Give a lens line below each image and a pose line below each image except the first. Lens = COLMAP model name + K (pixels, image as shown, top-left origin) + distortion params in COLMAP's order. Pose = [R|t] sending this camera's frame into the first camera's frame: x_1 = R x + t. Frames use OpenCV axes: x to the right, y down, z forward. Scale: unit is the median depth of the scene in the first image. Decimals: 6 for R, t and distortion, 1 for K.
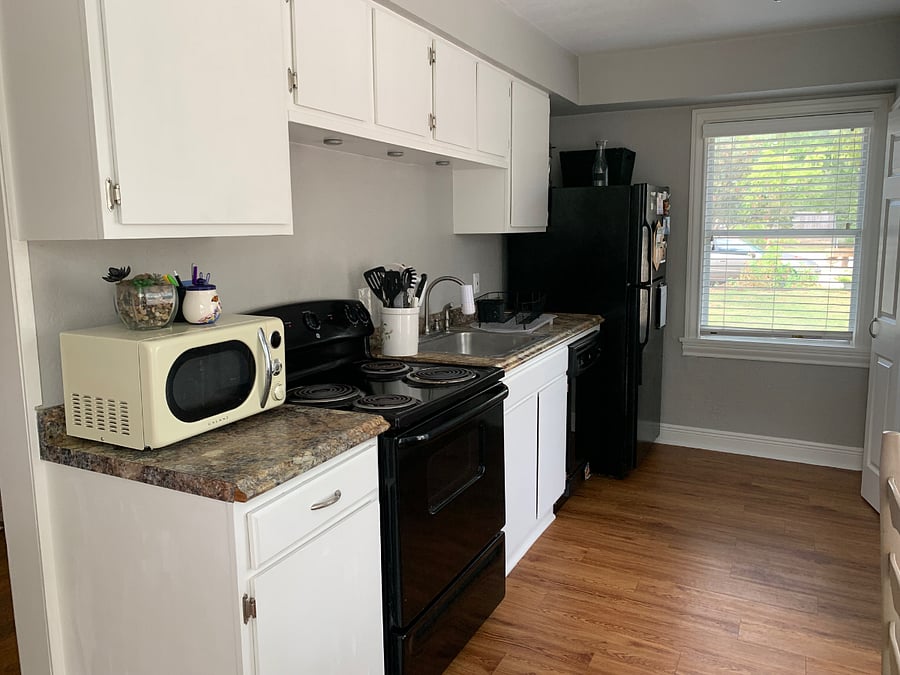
lens RADIAL K [[693.8, 0, 445.8], [0, 693.8, 321.2], [0, 0, 1]] dist [0.004989, -0.002634]
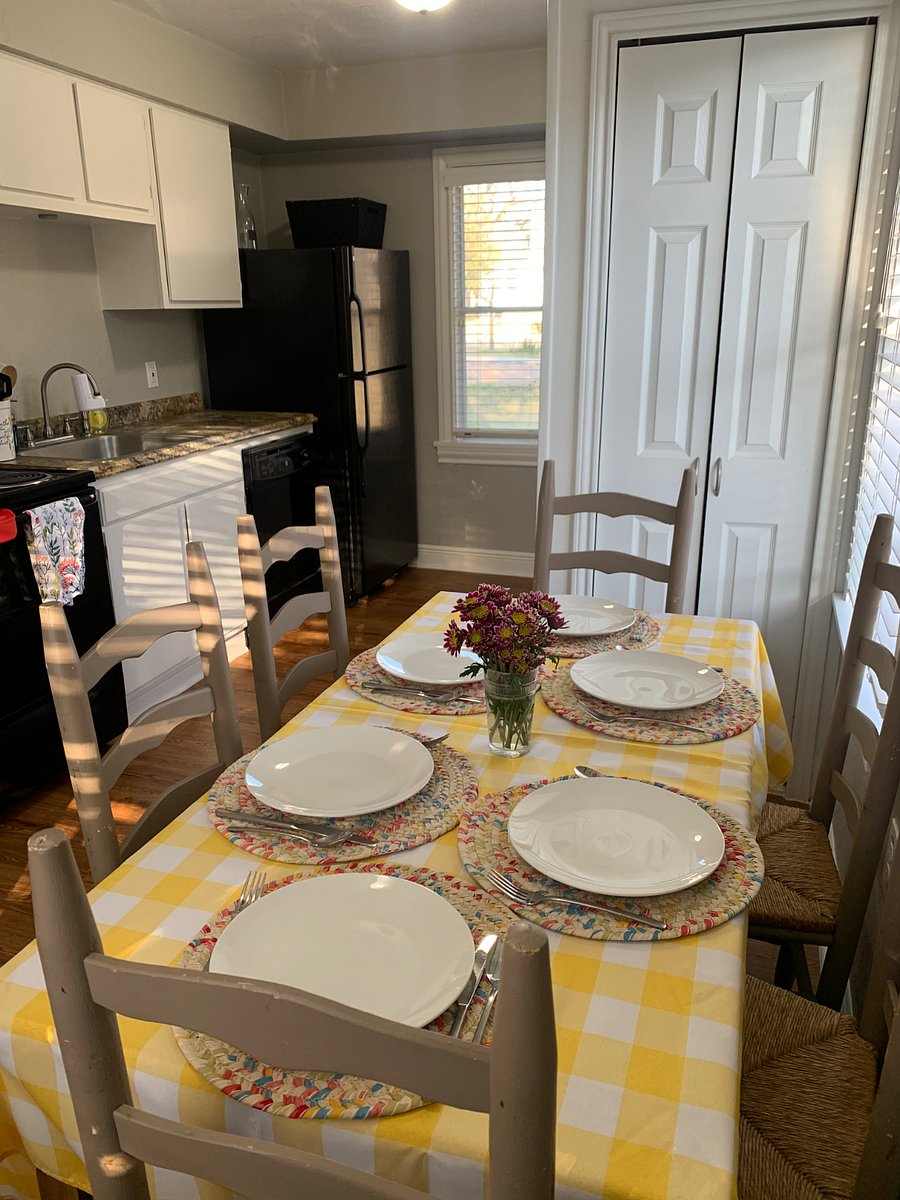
lens RADIAL K [[925.0, 0, 450.0], [0, 925.0, 600.0], [0, 0, 1]] dist [0.004989, -0.002634]
pose [[0.989895, -0.040298, 0.135953, 0.226705], [0.015801, 0.984145, 0.176662, 0.017840], [-0.140917, -0.172729, 0.974837, -0.133004]]
